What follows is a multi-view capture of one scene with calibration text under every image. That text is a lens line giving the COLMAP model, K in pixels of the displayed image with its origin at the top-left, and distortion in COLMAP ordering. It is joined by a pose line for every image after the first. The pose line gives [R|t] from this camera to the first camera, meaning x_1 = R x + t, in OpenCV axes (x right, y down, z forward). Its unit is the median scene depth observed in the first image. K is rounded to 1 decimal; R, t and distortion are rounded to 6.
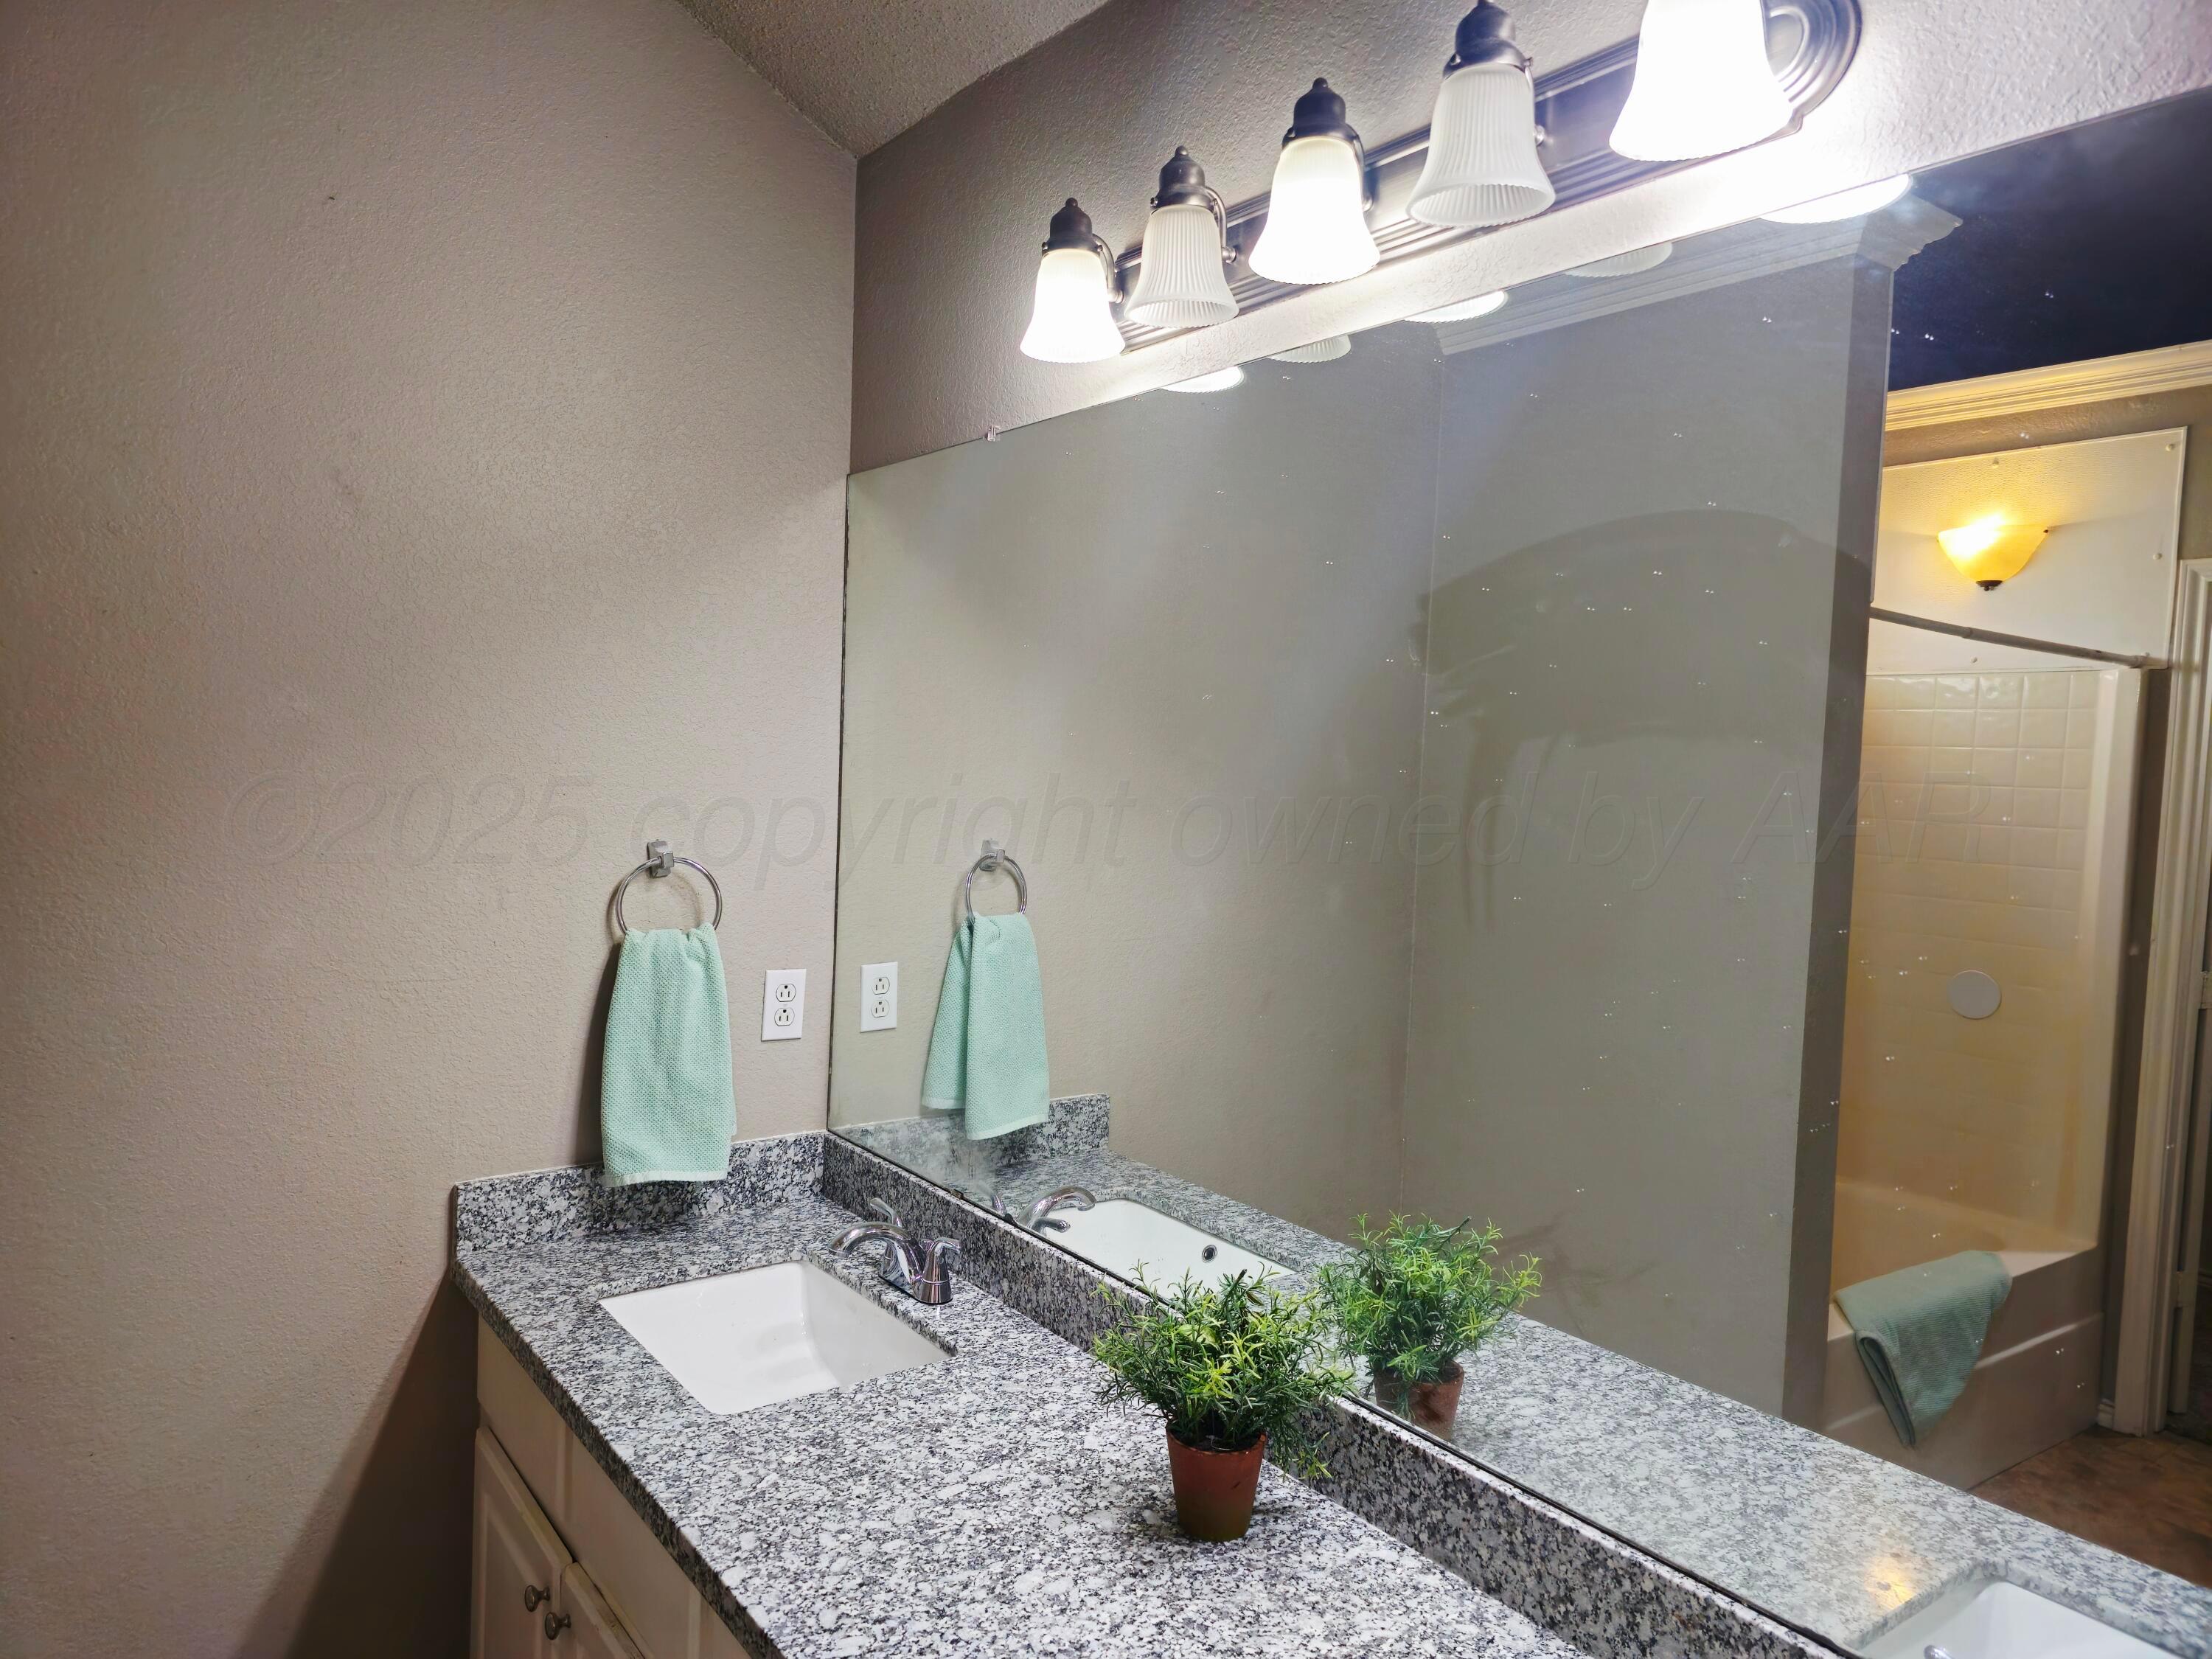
lens RADIAL K [[1482.6, 0, 1104.4], [0, 1482.6, 794.0], [0, 0, 1]] dist [0.055893, -0.059073]
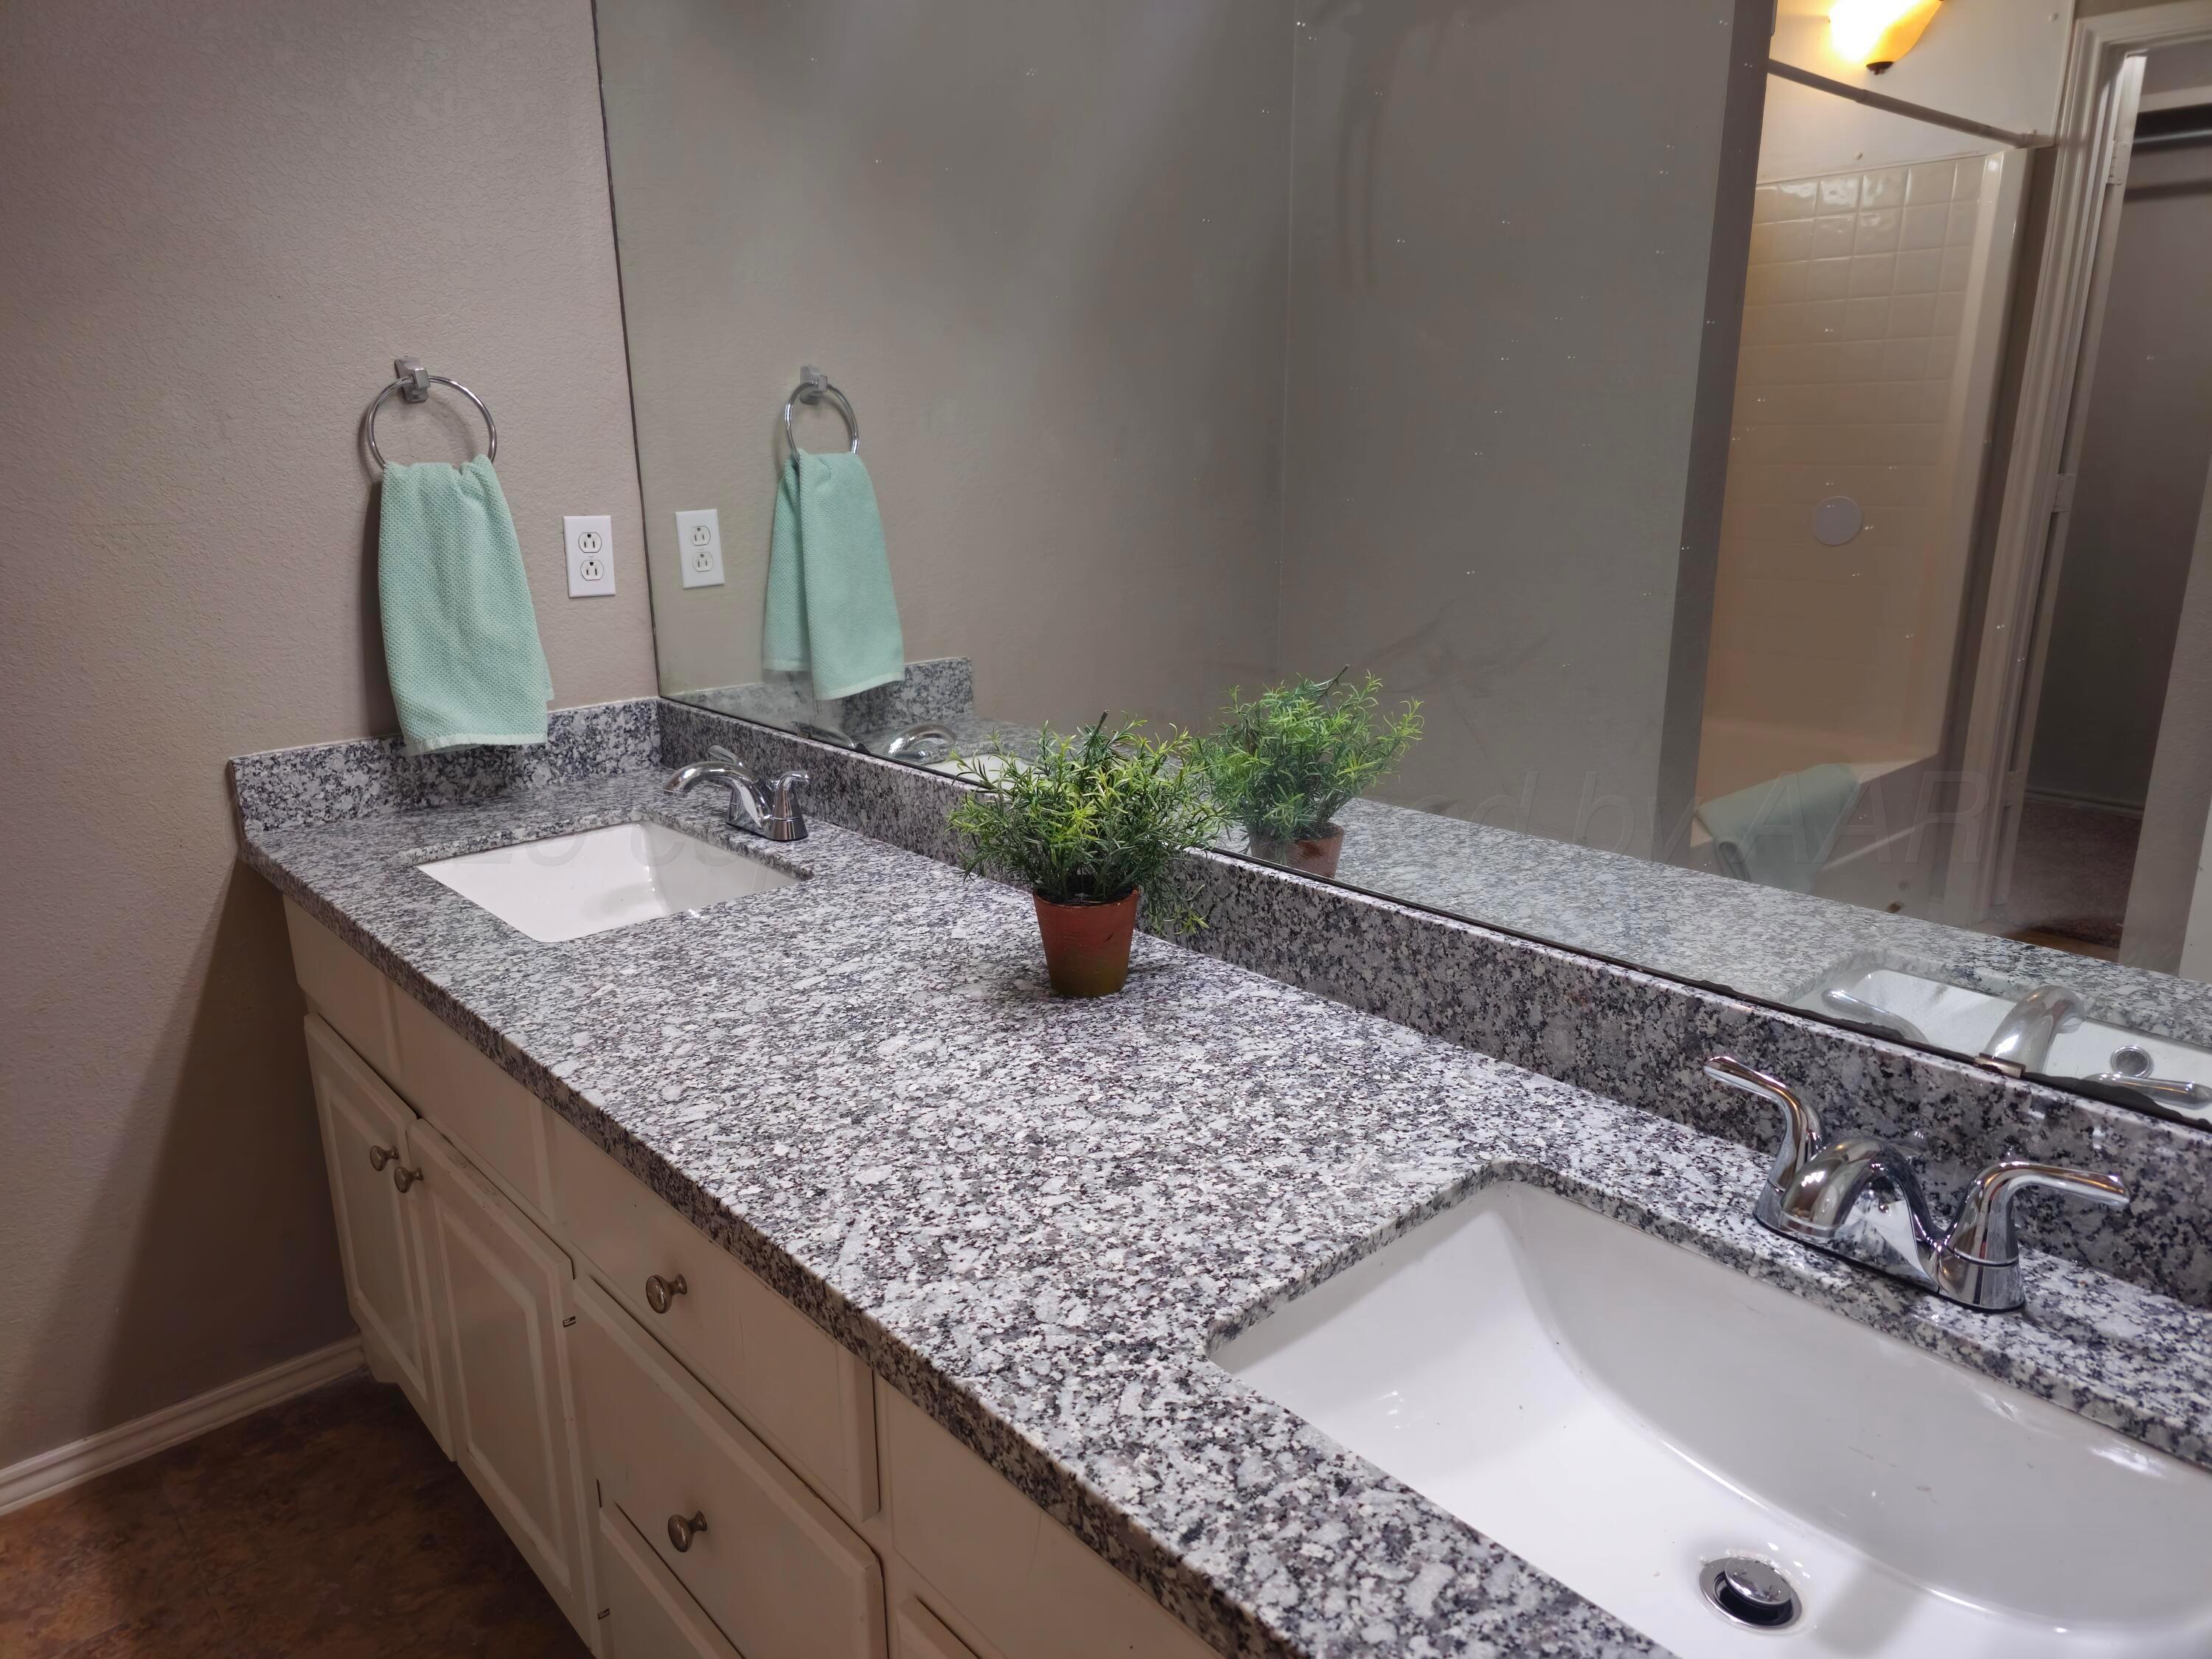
lens RADIAL K [[1492.1, 0, 1115.3], [0, 1492.1, 781.1], [0, 0, 1]] dist [0.085228, -0.109816]
pose [[0.993682, -0.072419, 0.085739, 0.015502], [0.051986, 0.974060, 0.220237, 0.133305], [-0.099465, -0.214388, 0.971671, 0.089995]]
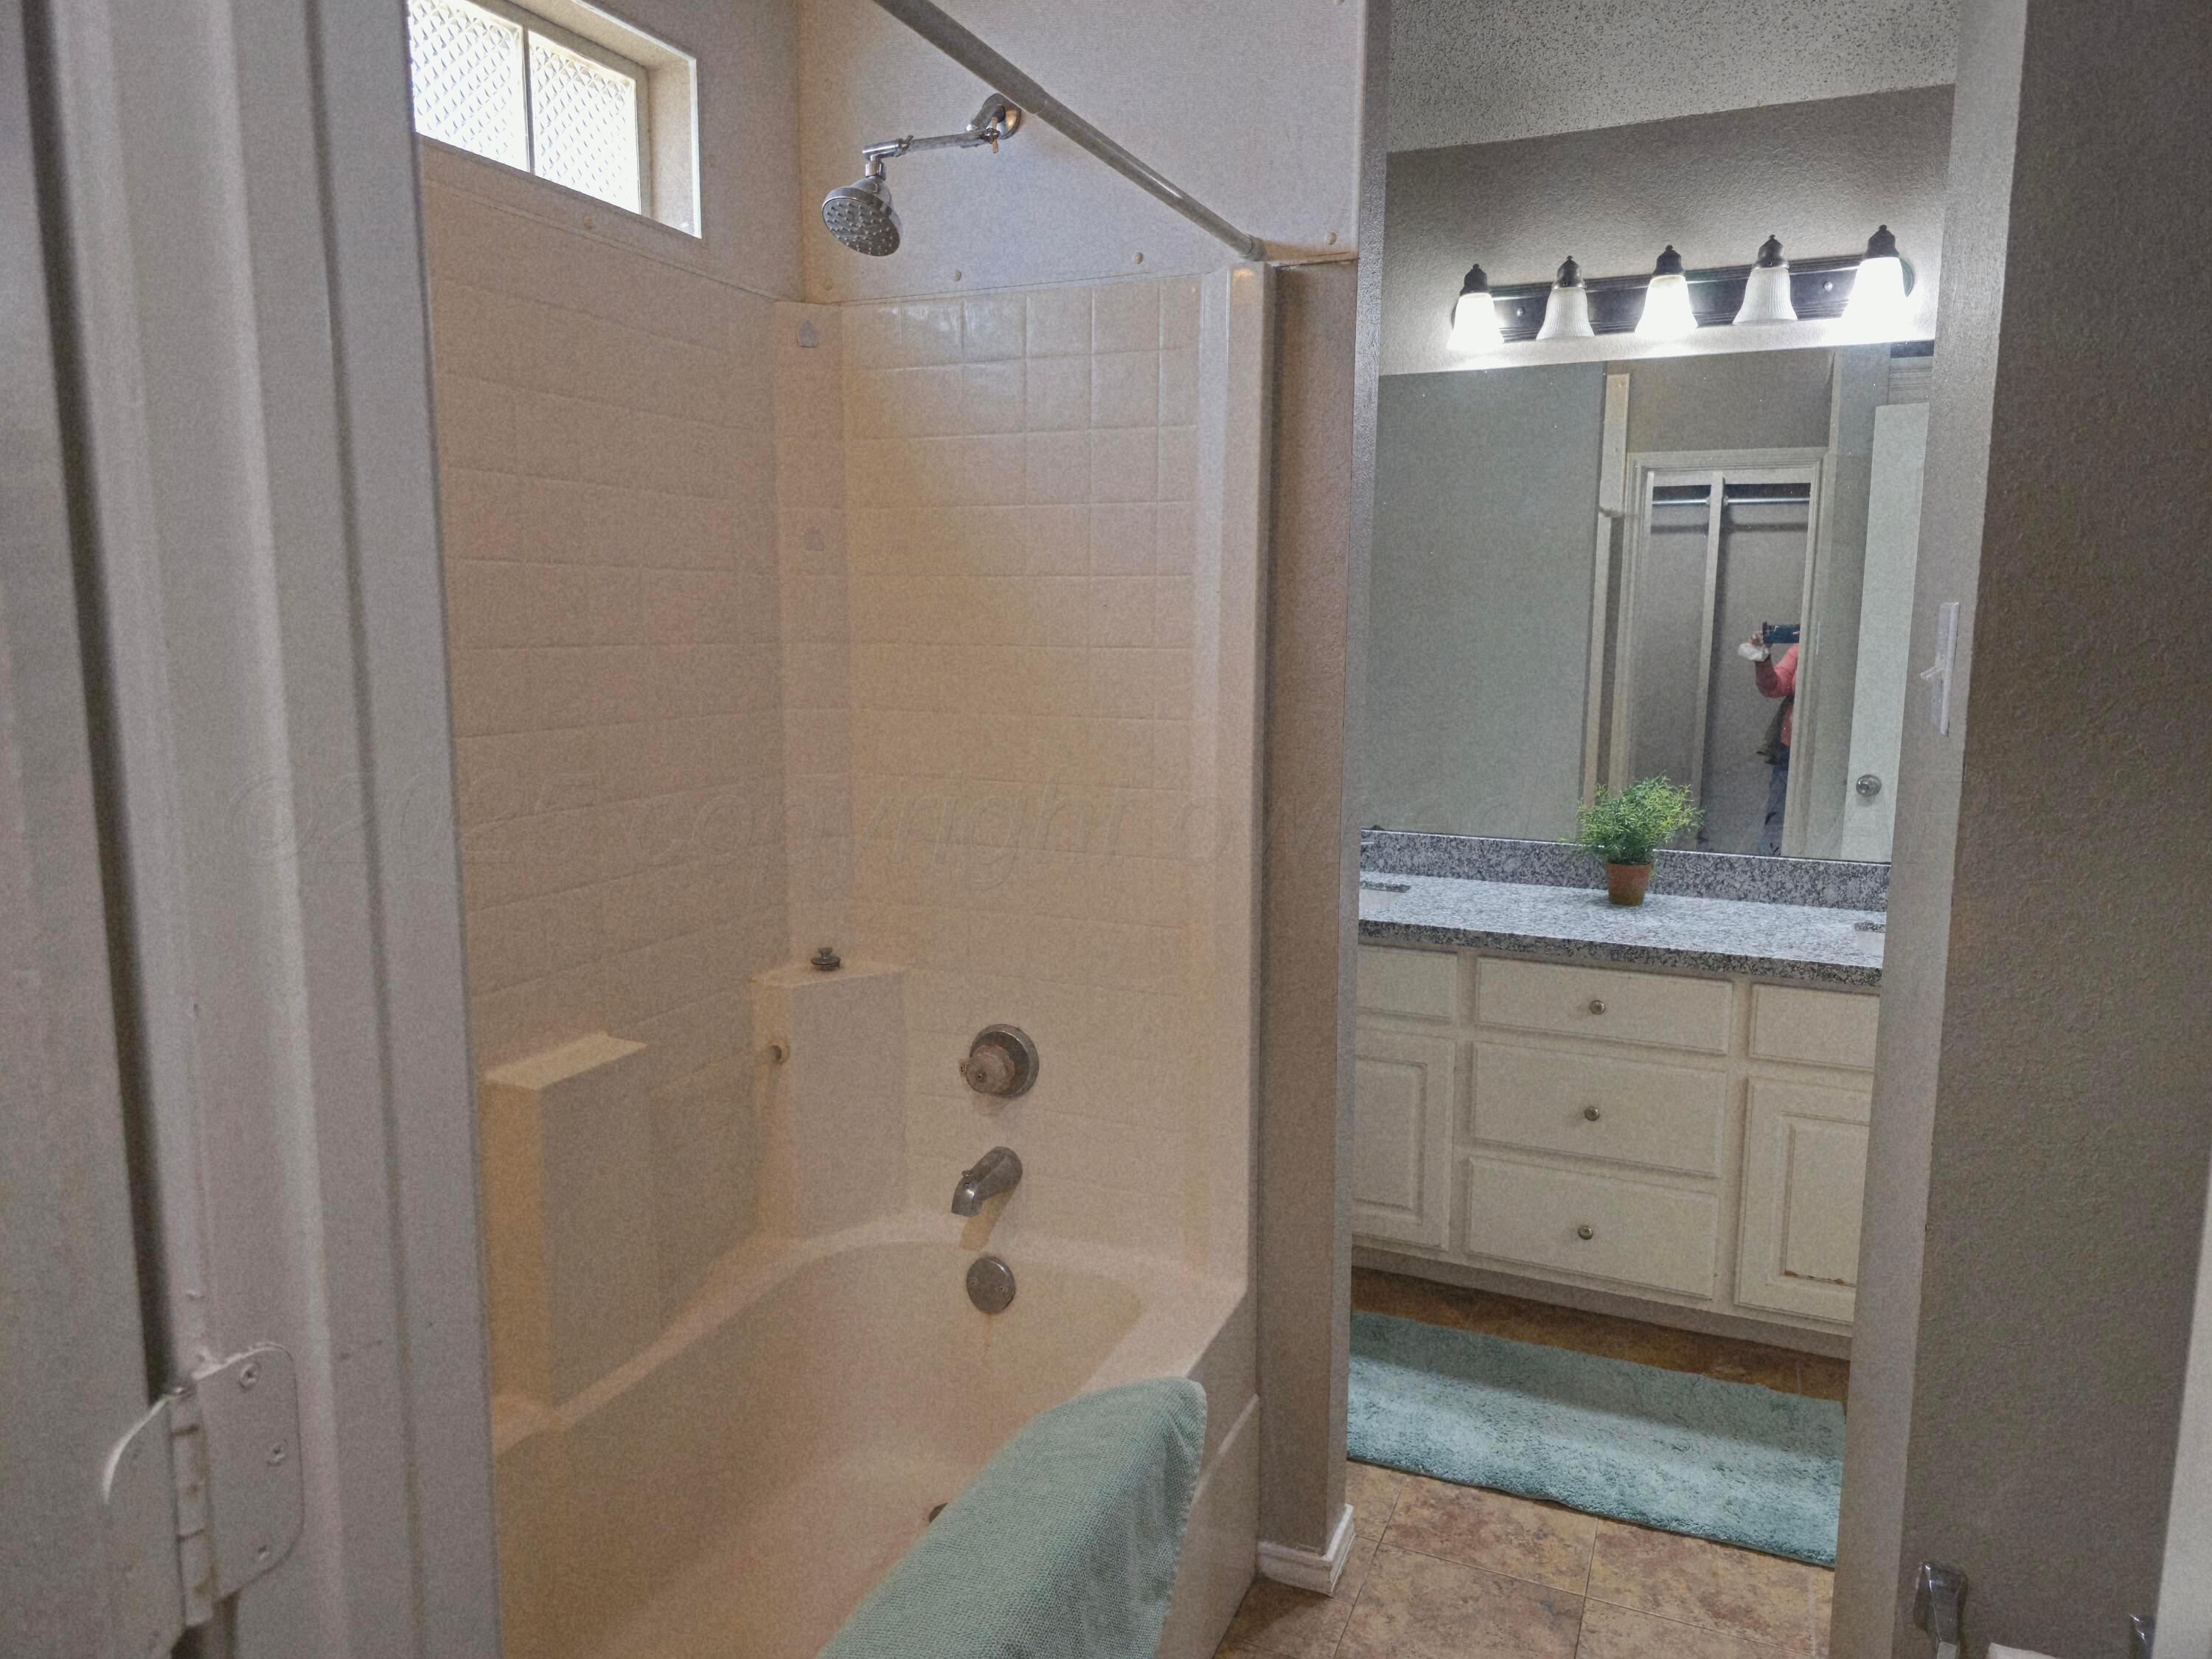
lens RADIAL K [[1495.1, 0, 1088.1], [0, 1495.1, 823.9], [0, 0, 1]] dist [0.057603, -0.050633]
pose [[0.859455, -0.100149, 0.501305, -1.528950], [0.035907, 0.990027, 0.136225, 0.021276], [-0.509948, -0.099079, 0.854480, -0.461036]]
